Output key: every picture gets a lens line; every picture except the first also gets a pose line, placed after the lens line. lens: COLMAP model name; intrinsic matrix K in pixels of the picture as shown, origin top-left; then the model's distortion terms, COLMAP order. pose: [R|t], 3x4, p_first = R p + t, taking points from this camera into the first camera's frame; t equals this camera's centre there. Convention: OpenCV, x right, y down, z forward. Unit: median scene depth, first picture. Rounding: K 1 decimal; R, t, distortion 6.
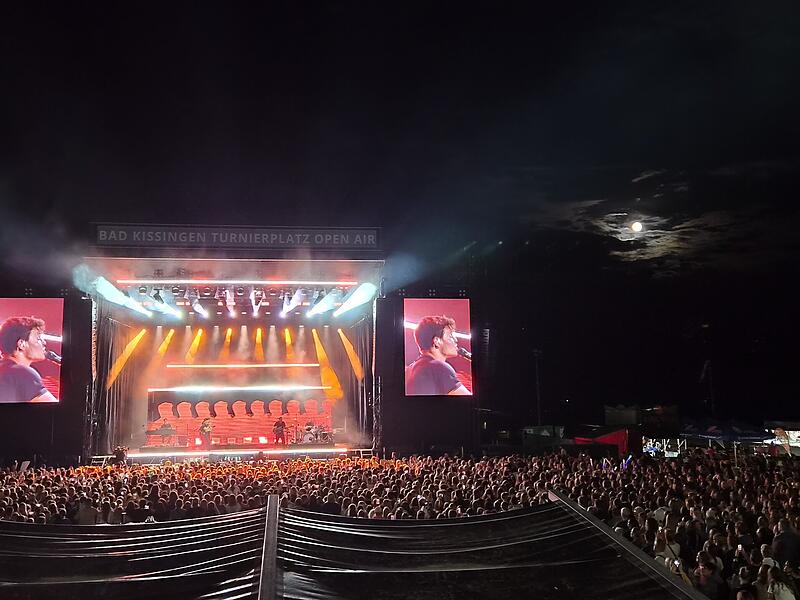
lens RADIAL K [[658.2, 0, 400.0], [0, 658.2, 300.0], [0, 0, 1]] dist [-0.008600, -0.009183]
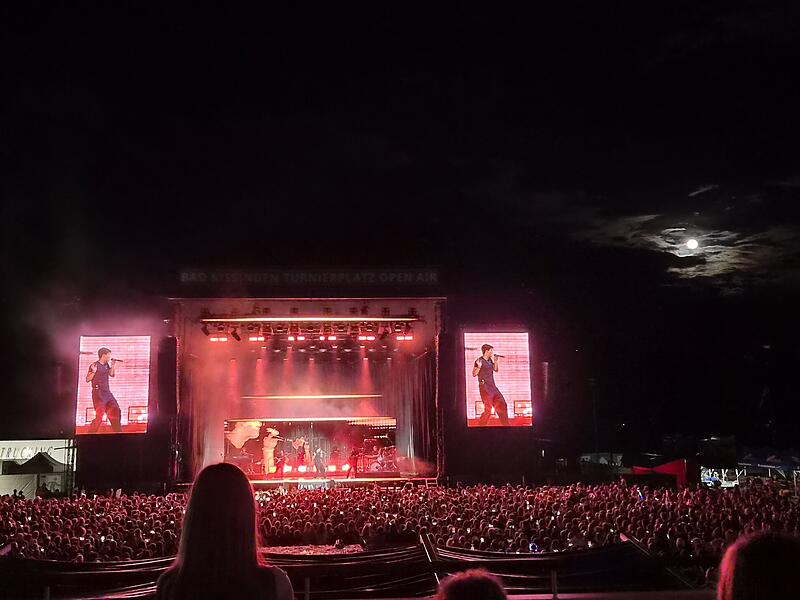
lens RADIAL K [[702.6, 0, 400.0], [0, 702.6, 300.0], [0, 0, 1]] dist [-0.002620, -0.013416]
pose [[0.998316, -0.009002, -0.057309, -0.030047], [0.008425, 0.999911, -0.010308, -0.040702], [0.057397, 0.009808, 0.998303, -0.109822]]
